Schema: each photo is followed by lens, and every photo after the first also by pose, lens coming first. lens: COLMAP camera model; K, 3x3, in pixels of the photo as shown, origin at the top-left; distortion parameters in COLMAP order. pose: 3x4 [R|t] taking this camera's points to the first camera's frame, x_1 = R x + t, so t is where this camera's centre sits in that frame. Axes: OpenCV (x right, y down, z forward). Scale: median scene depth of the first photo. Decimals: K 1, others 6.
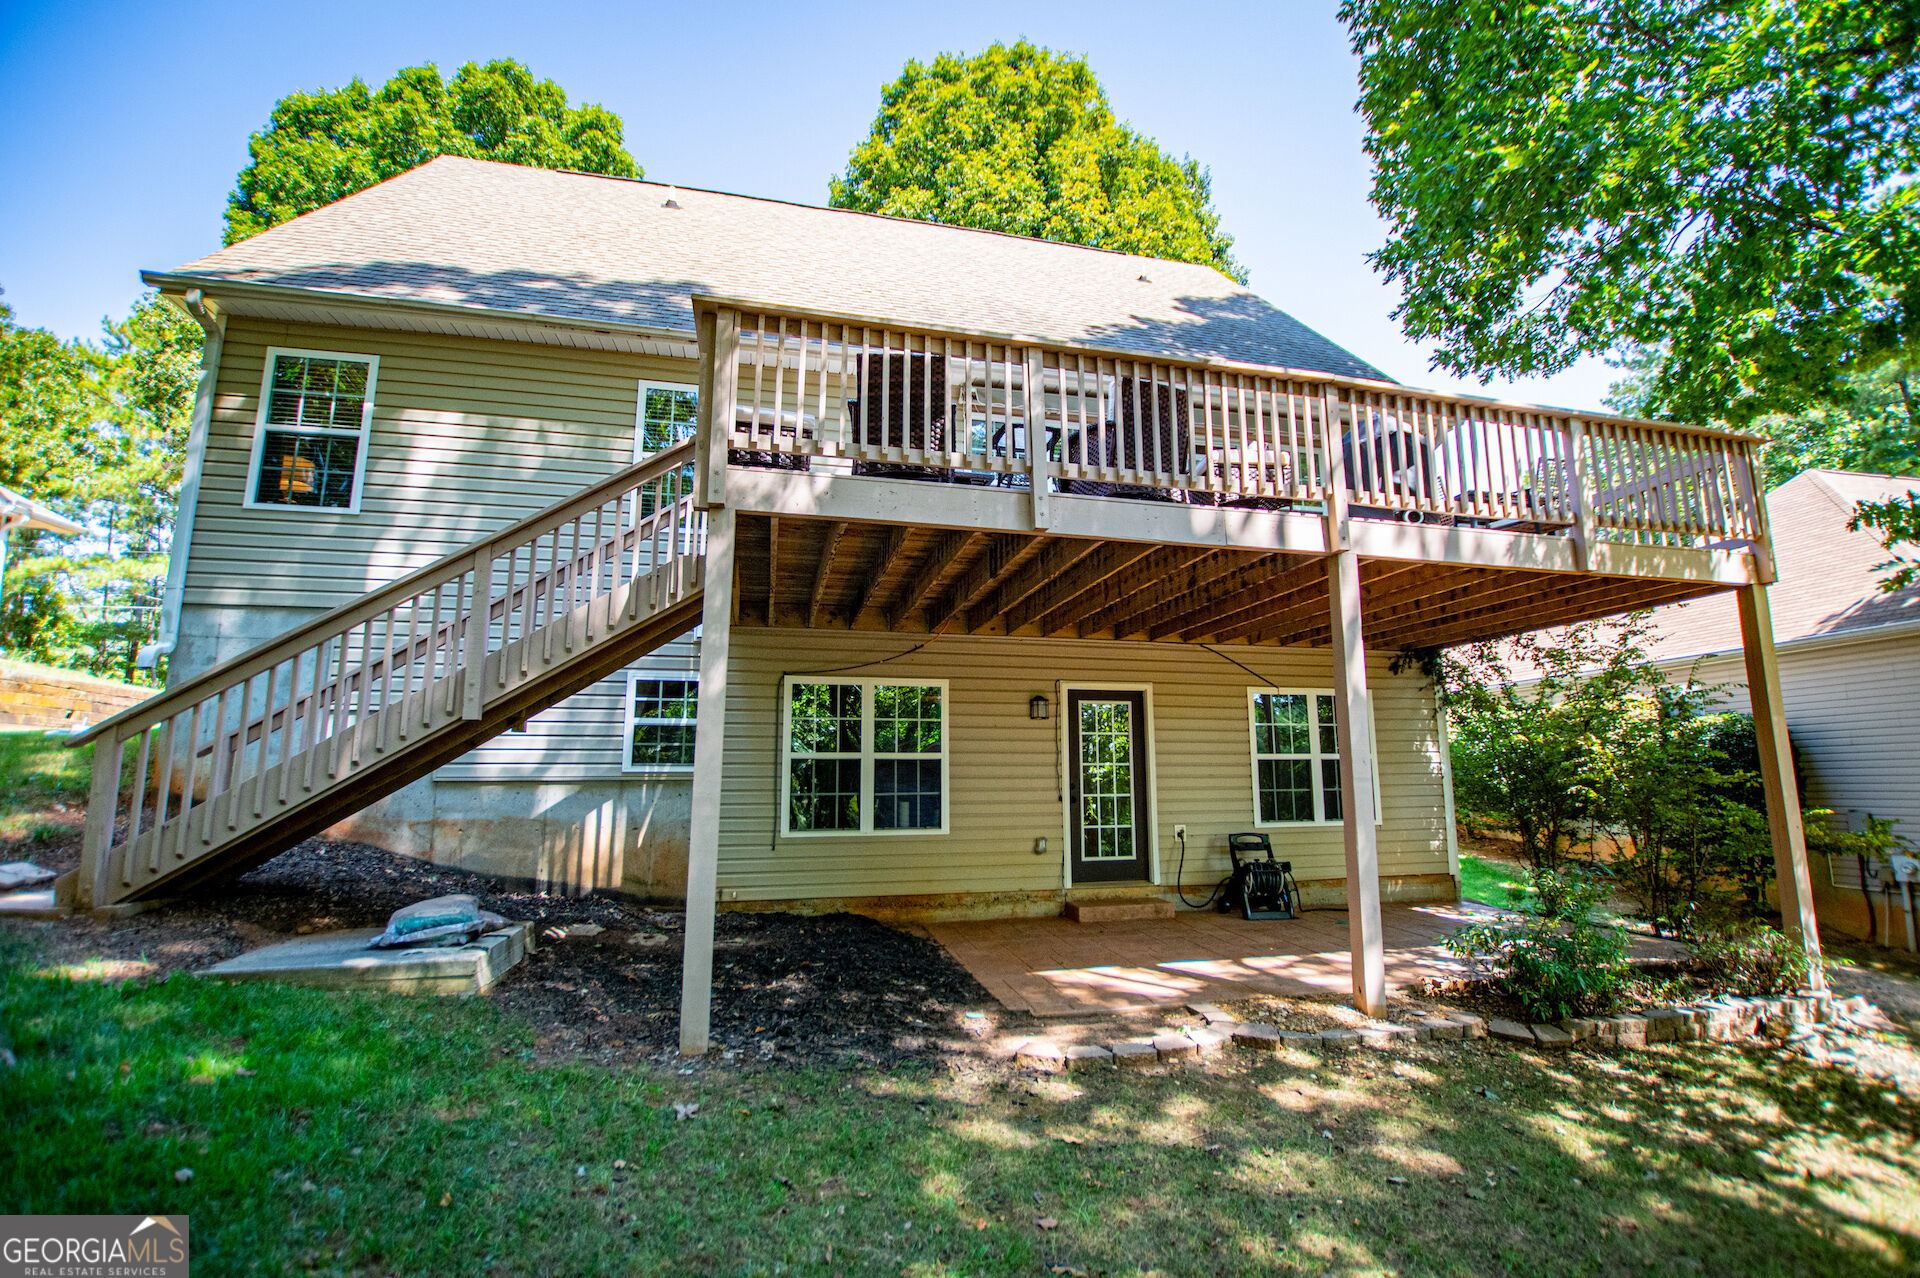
lens RADIAL K [[846.2, 0, 983.3], [0, 846.2, 642.9], [0, 0, 1]] dist [-0.033134, 0.003973]
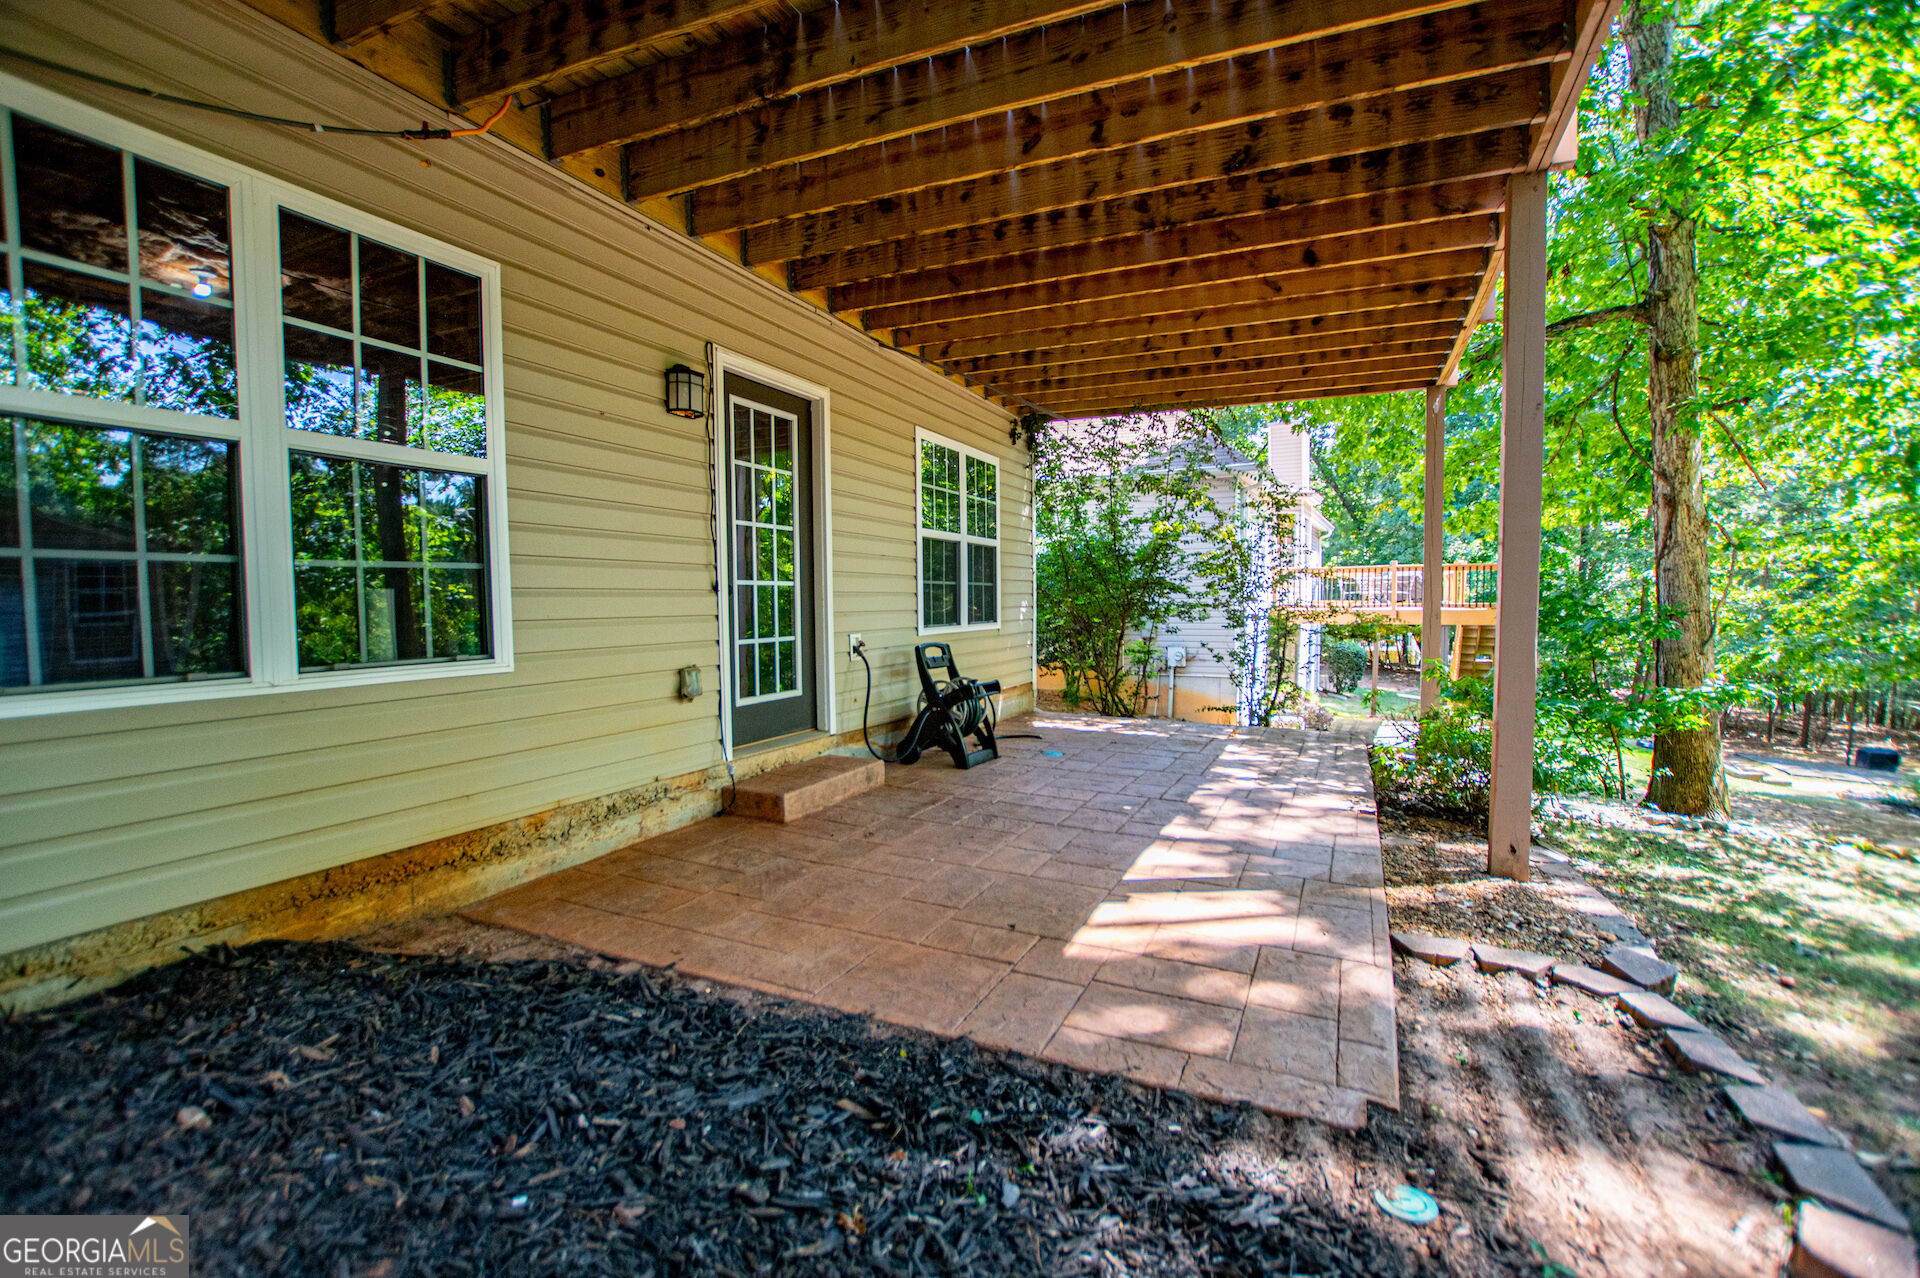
lens RADIAL K [[862.2, 0, 992.1], [0, 862.2, 642.4], [0, 0, 1]] dist [-0.030691, -0.000165]
pose [[0.600718, -0.041504, 0.798383, -0.215108], [-0.123456, 0.981857, 0.143932, 0.126538], [-0.789871, -0.185027, 0.584696, 0.585830]]
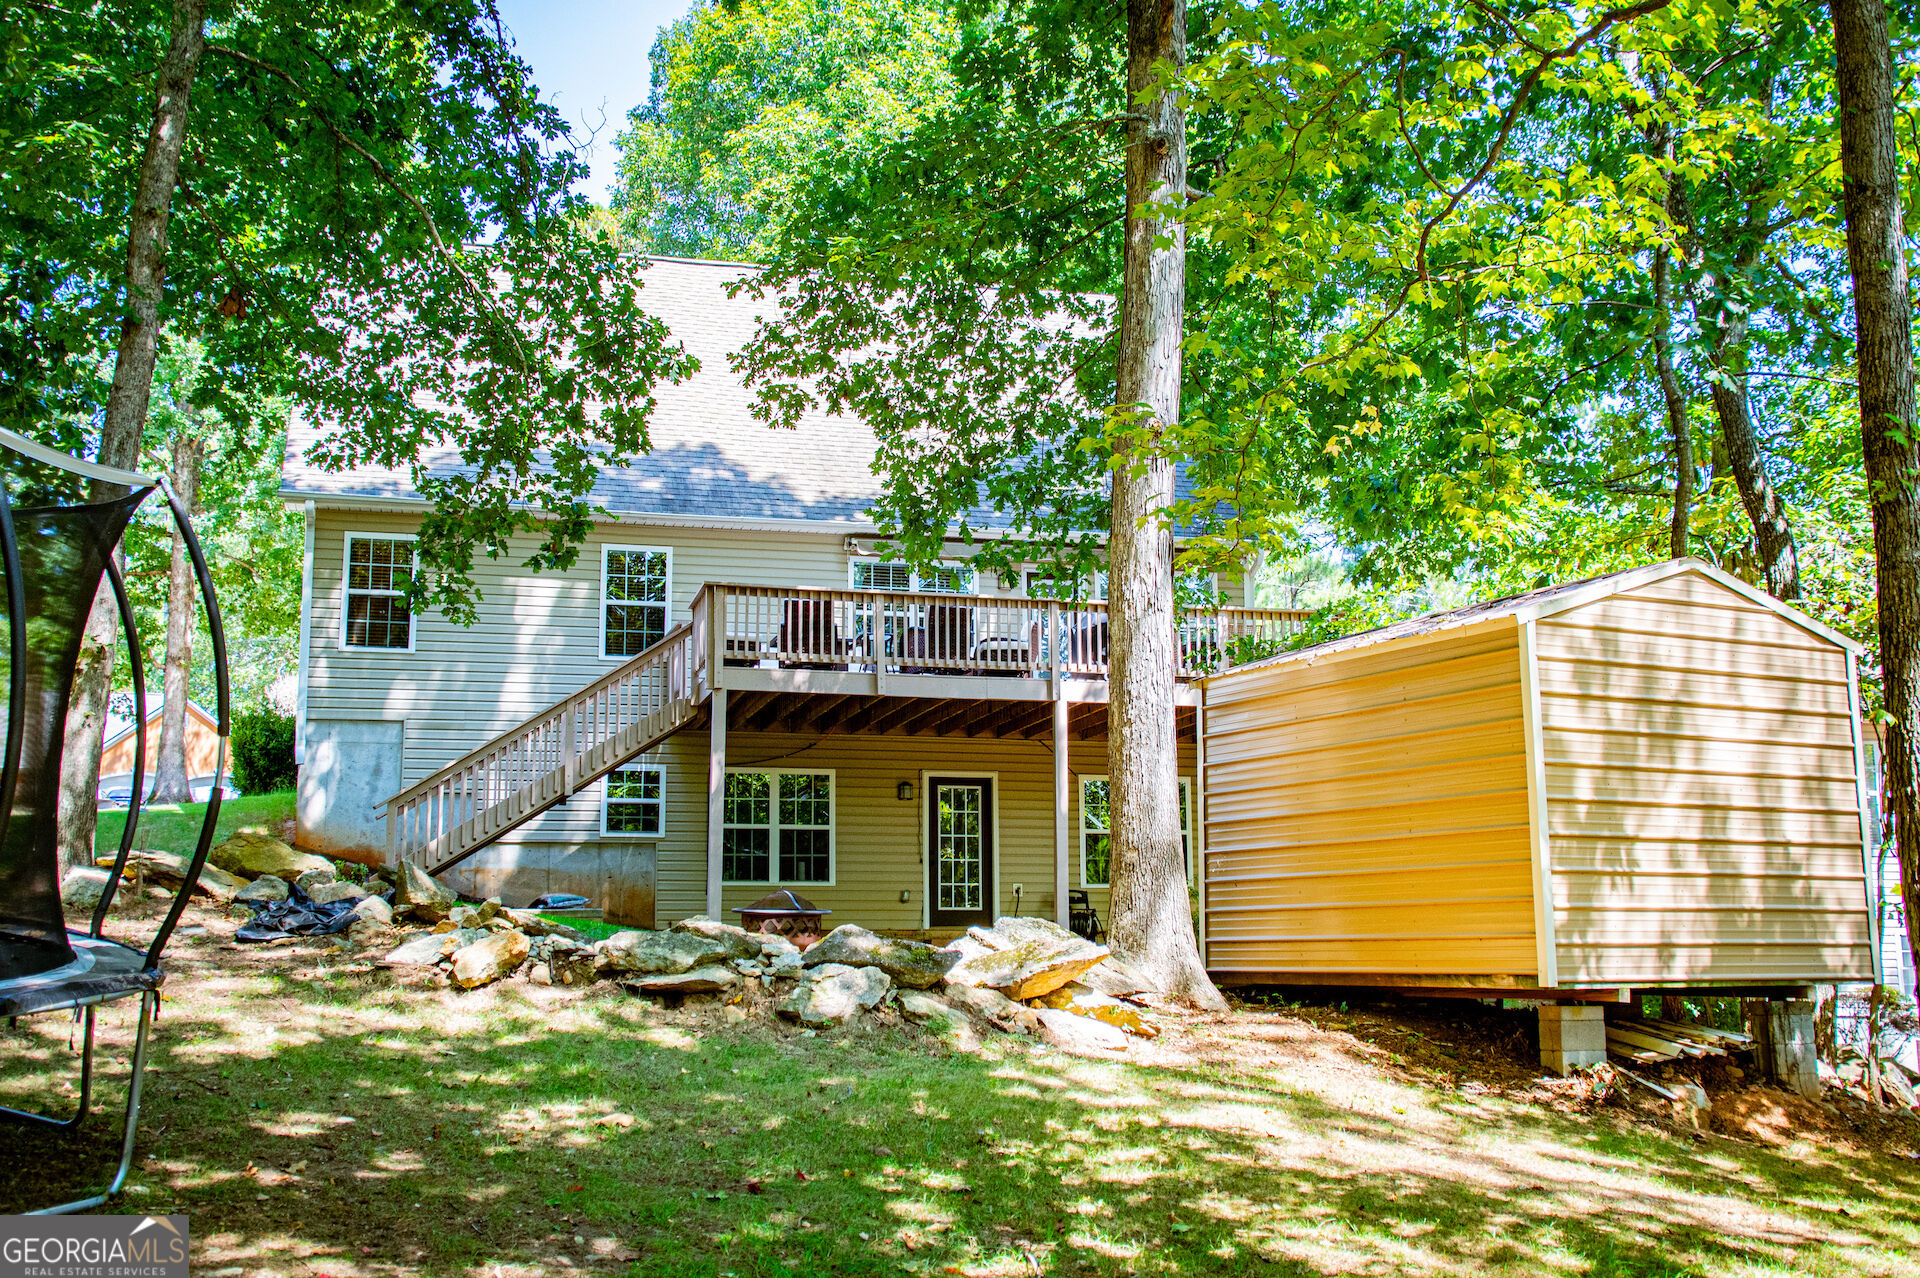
lens RADIAL K [[2009.3, 0, 960.0], [0, 2009.3, 639.0], [0, 0, 1]] dist [0.009718, 0.045188]
pose [[0.999925, 0.001833, 0.012084, 0.114540], [-0.001737, 0.999967, -0.007927, -0.134830], [-0.012098, 0.007905, 0.999896, -2.125934]]
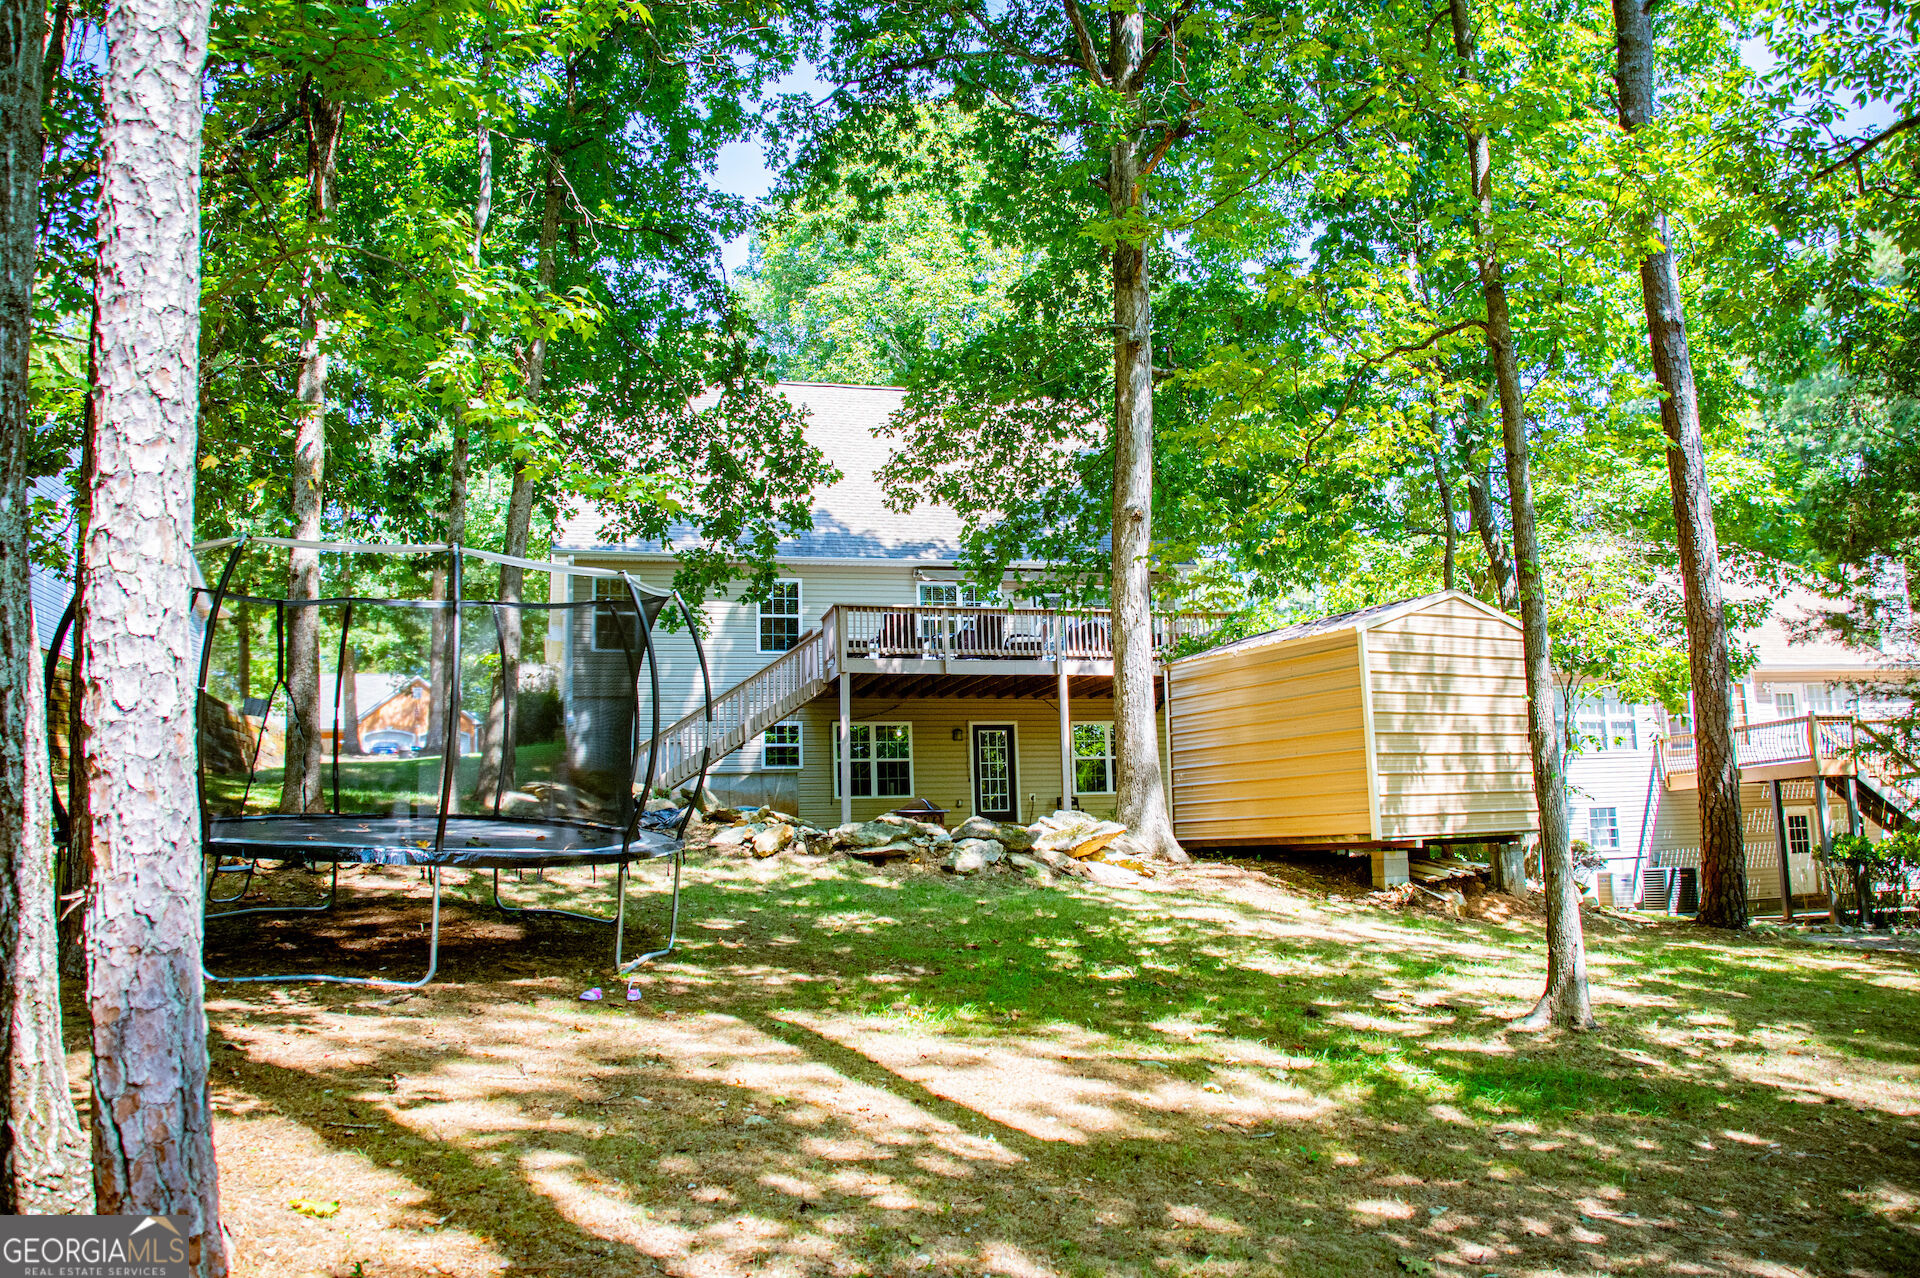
lens RADIAL K [[1478.1, 0, 971.0], [0, 1478.1, 641.3], [0, 0, 1]] dist [-0.117196, 0.003281]
pose [[0.999277, -0.021054, 0.031651, -0.008060], [0.020814, 0.999752, 0.007897, -0.172062], [-0.031809, -0.007233, 0.999468, -2.504007]]
